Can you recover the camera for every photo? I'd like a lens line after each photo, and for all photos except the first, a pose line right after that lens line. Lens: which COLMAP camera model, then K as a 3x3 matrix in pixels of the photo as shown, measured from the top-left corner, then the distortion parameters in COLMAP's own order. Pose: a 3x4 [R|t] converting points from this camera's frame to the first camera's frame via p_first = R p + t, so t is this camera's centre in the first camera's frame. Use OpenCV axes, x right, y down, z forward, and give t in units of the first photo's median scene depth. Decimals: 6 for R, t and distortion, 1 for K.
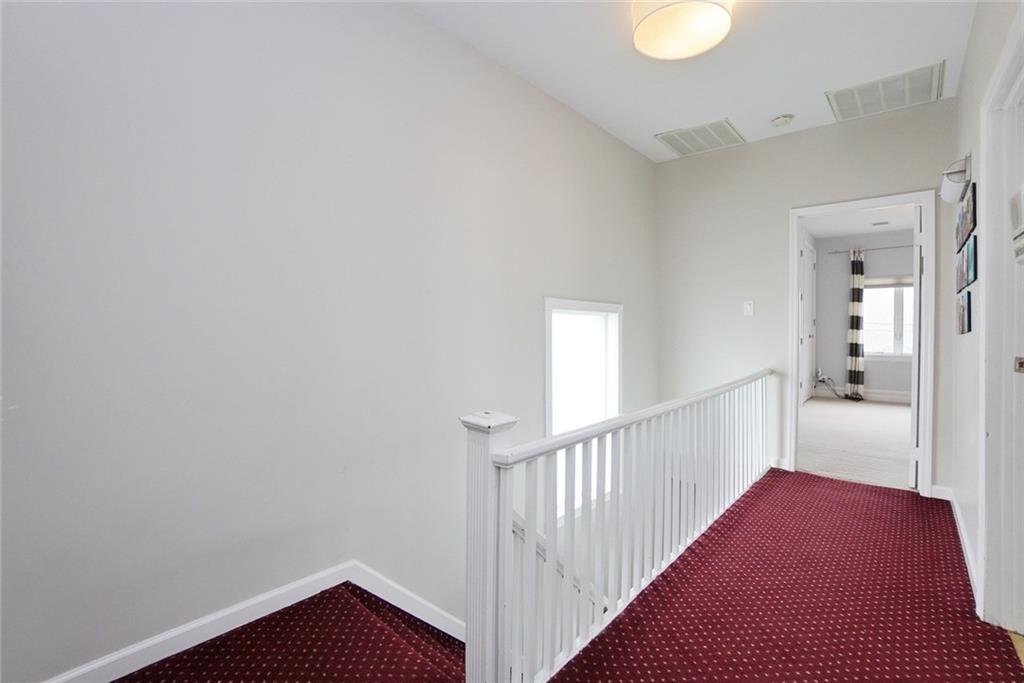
lens RADIAL K [[456.0, 0, 512.0], [0, 456.0, 341.5], [0, 0, 1]] dist [-0.002546, -0.000093]
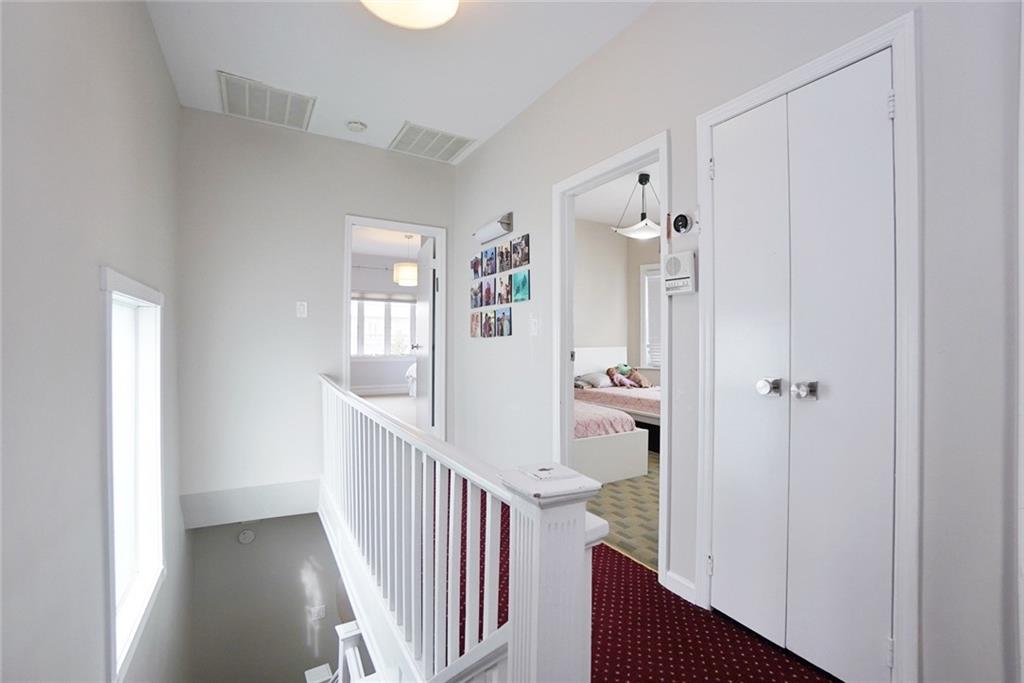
lens RADIAL K [[456.0, 0, 512.0], [0, 456.0, 341.5], [0, 0, 1]] dist [-0.002546, -0.000093]
pose [[0.373849, -0.004134, 0.927481, -0.220852], [0.014134, 0.999899, -0.001241, -0.000667], [-0.927382, 0.013573, 0.373869, 0.307726]]
